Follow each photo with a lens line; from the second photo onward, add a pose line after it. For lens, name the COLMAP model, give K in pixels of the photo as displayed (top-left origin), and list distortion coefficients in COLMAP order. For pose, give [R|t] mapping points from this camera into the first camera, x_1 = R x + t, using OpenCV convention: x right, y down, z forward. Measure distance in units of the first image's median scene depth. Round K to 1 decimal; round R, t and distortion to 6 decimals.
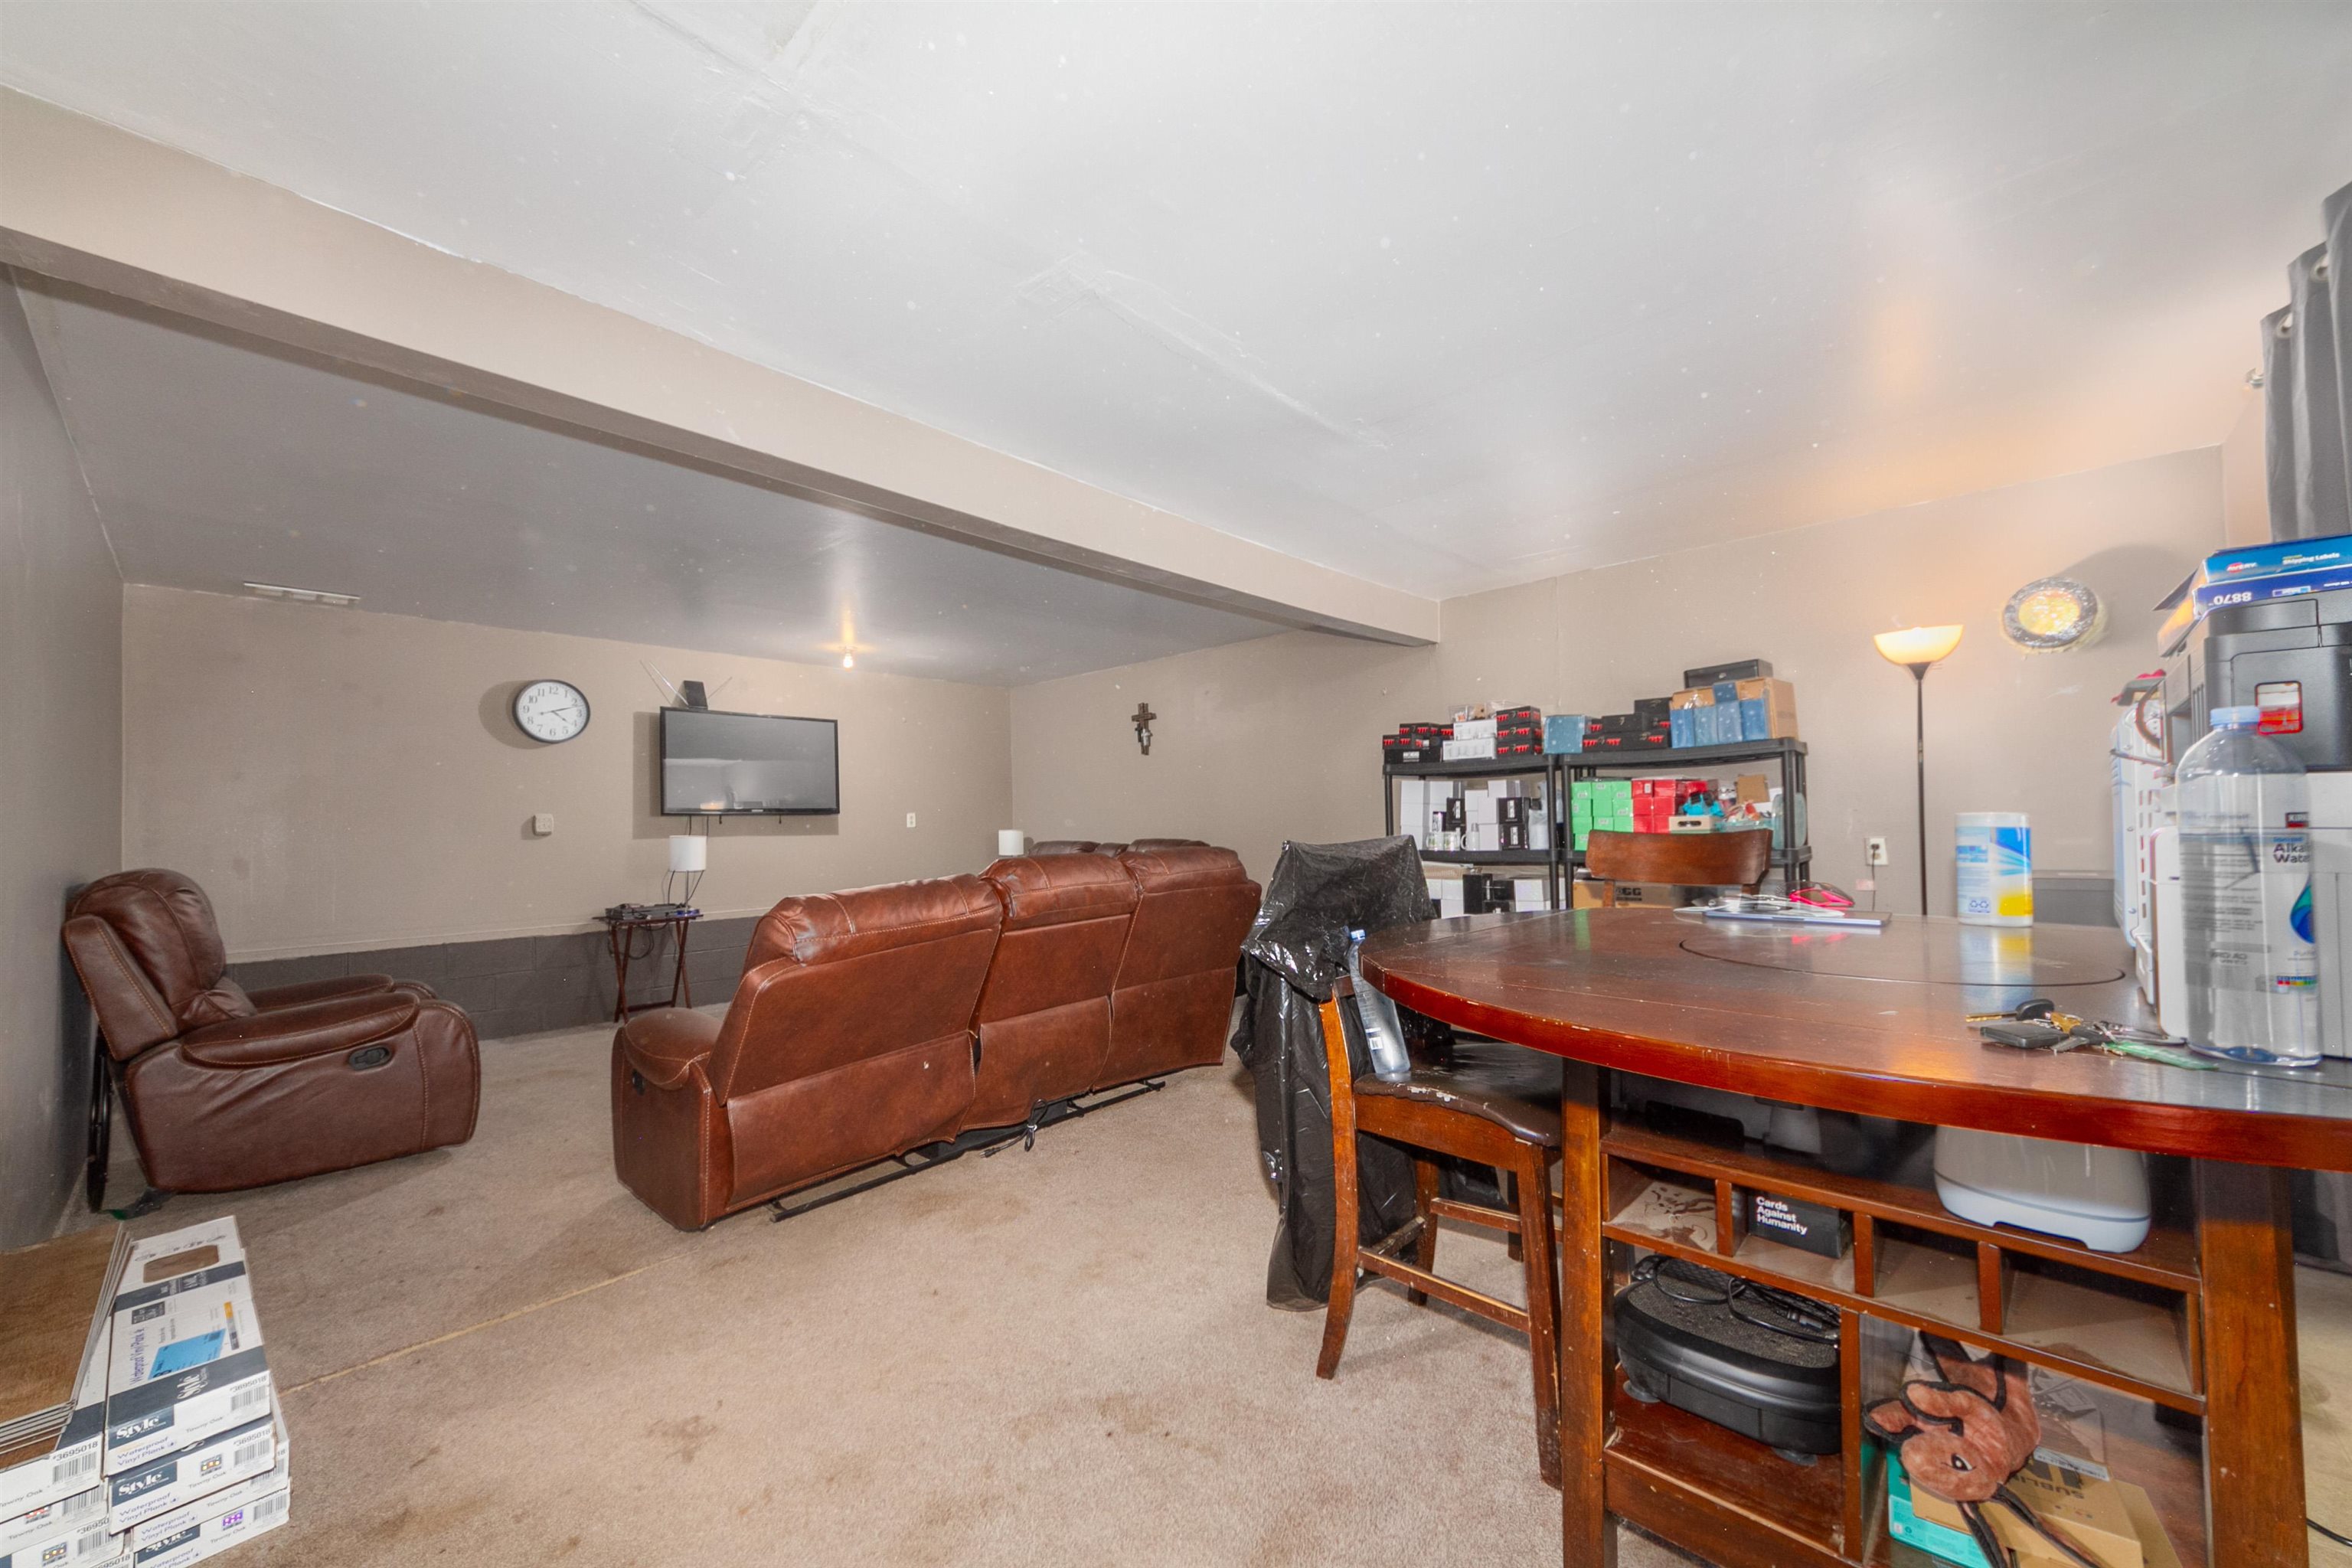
lens RADIAL K [[895.5, 0, 1171.9], [0, 895.5, 773.9], [0, 0, 1]] dist [0.000274, -0.000423]
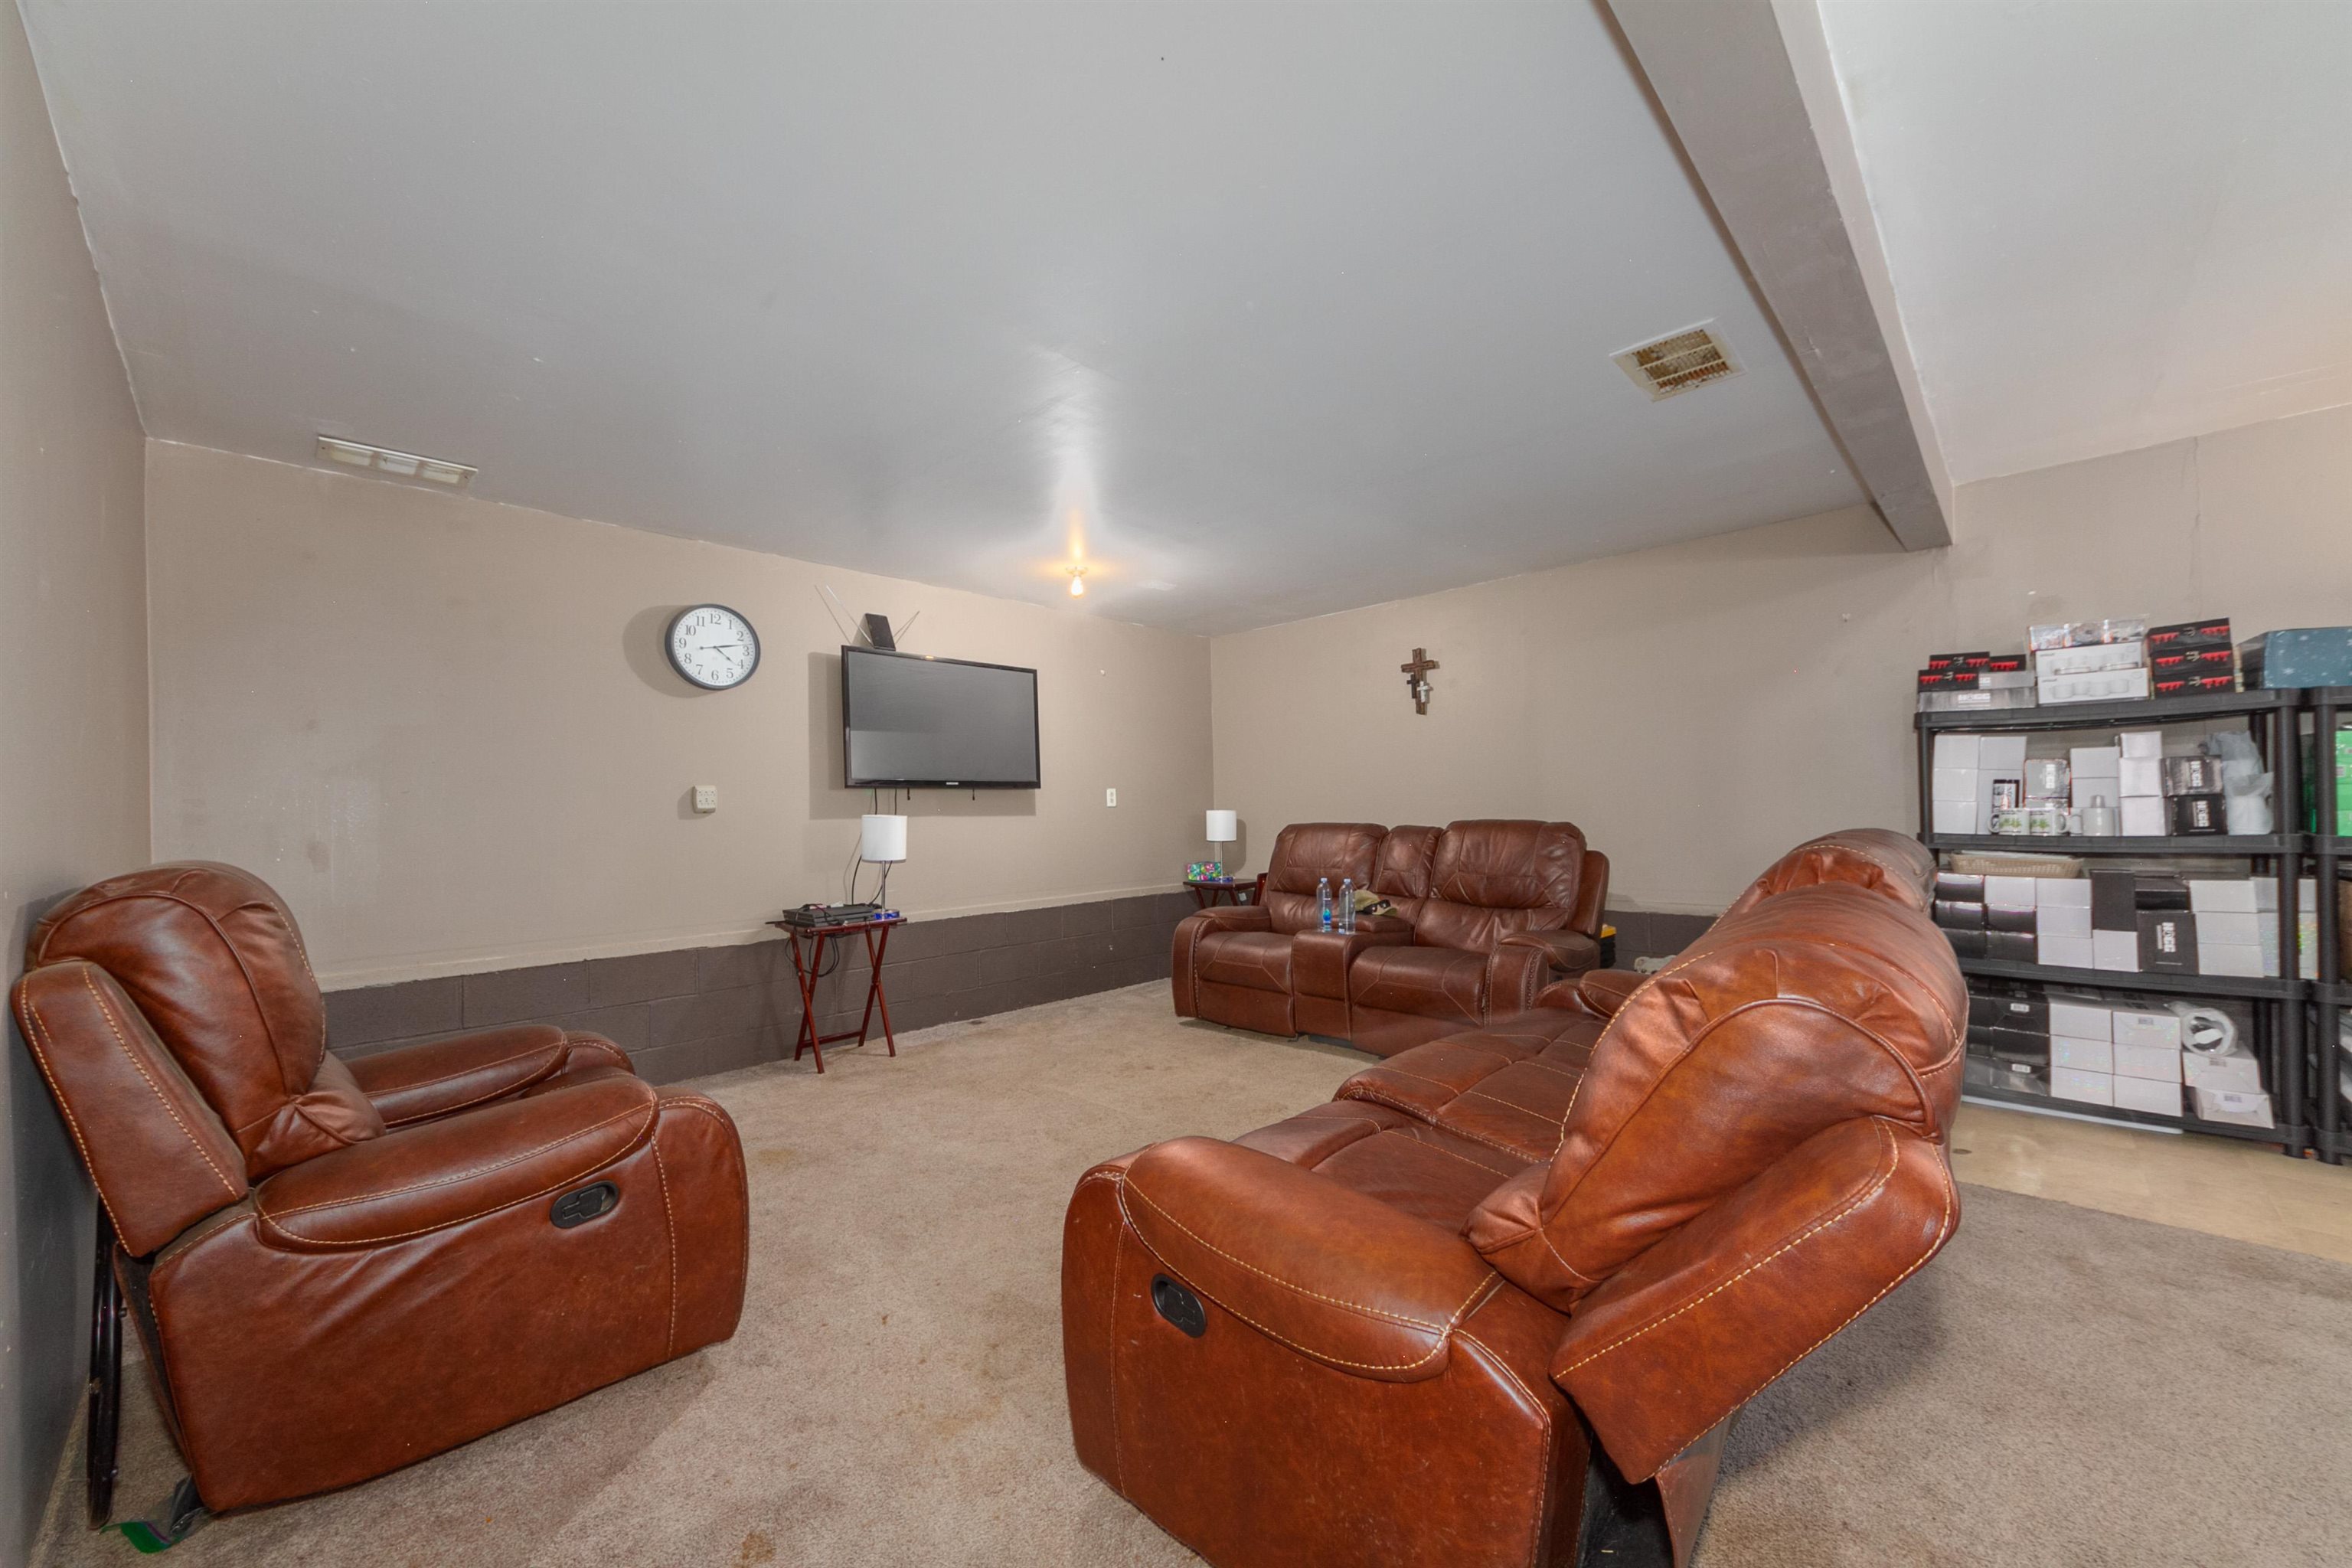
lens RADIAL K [[895.5, 0, 1171.5], [0, 895.5, 773.3], [0, 0, 1]] dist [0.000274, -0.000423]
pose [[0.999817, 0.000906, -0.019123, -0.309944], [-0.000610, 0.999880, 0.015471, 0.024639], [0.019135, -0.015456, 0.999697, 0.271202]]
